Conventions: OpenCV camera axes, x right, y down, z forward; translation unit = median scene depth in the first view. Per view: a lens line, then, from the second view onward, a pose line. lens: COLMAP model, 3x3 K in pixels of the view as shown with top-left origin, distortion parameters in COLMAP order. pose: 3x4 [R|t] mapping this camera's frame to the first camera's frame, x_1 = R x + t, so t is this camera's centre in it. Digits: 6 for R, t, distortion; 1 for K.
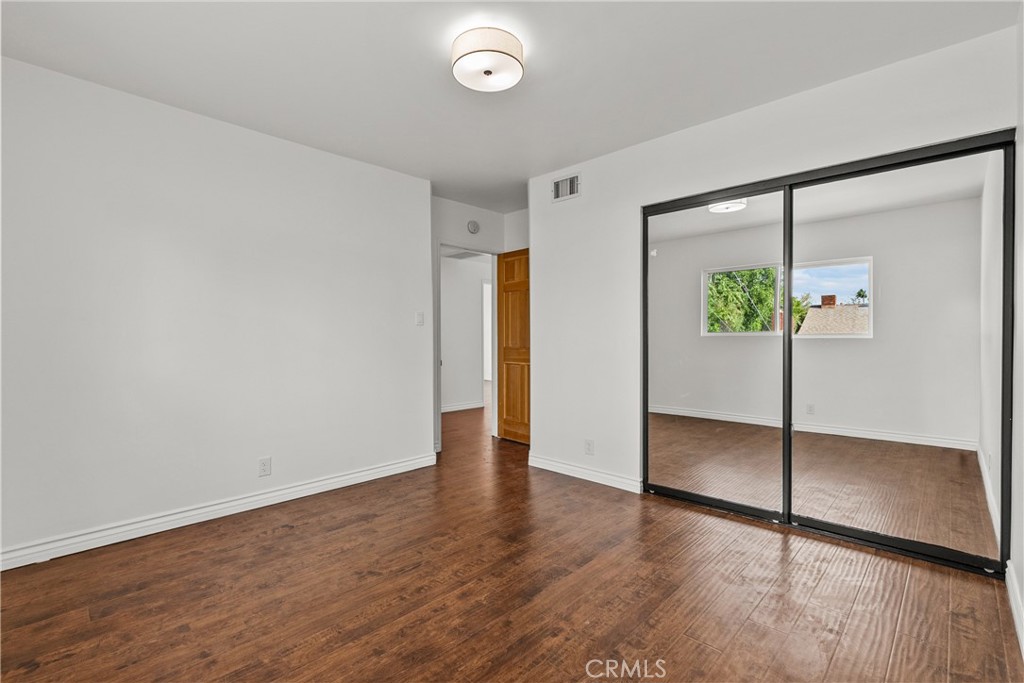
lens RADIAL K [[462.7, 0, 515.4], [0, 462.7, 343.5], [0, 0, 1]] dist [-0.011481, 0.003450]
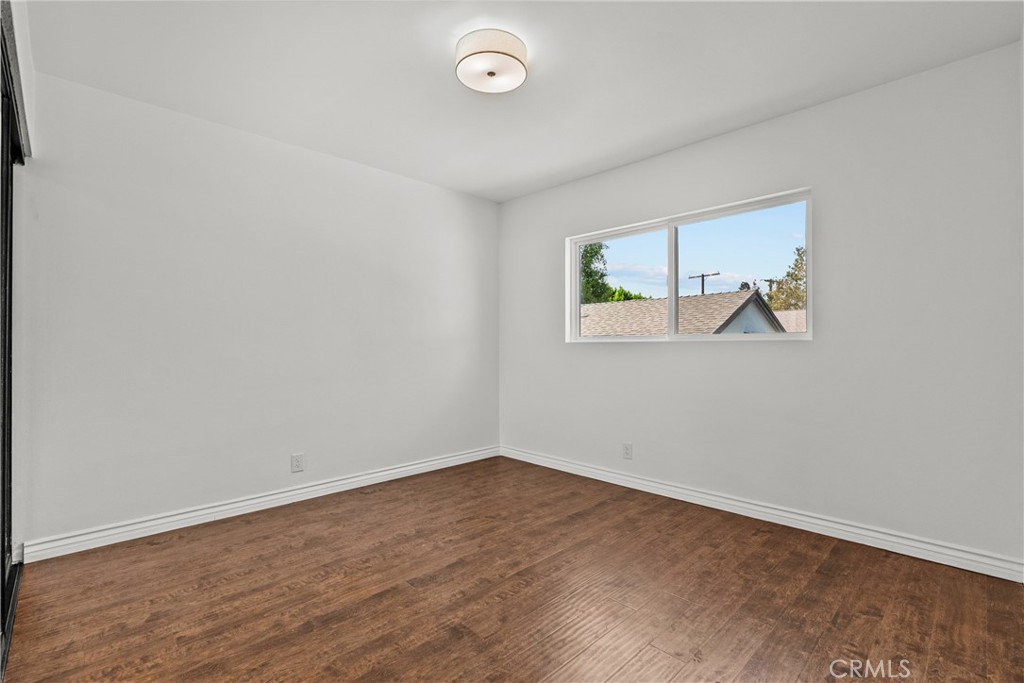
lens RADIAL K [[462.7, 0, 515.4], [0, 462.7, 343.5], [0, 0, 1]] dist [-0.011481, 0.003450]
pose [[-0.999619, 0.005585, 0.027044, -0.144475], [0.005839, 0.999939, 0.009328, -0.011353], [-0.026991, 0.009482, -0.999591, 2.130835]]
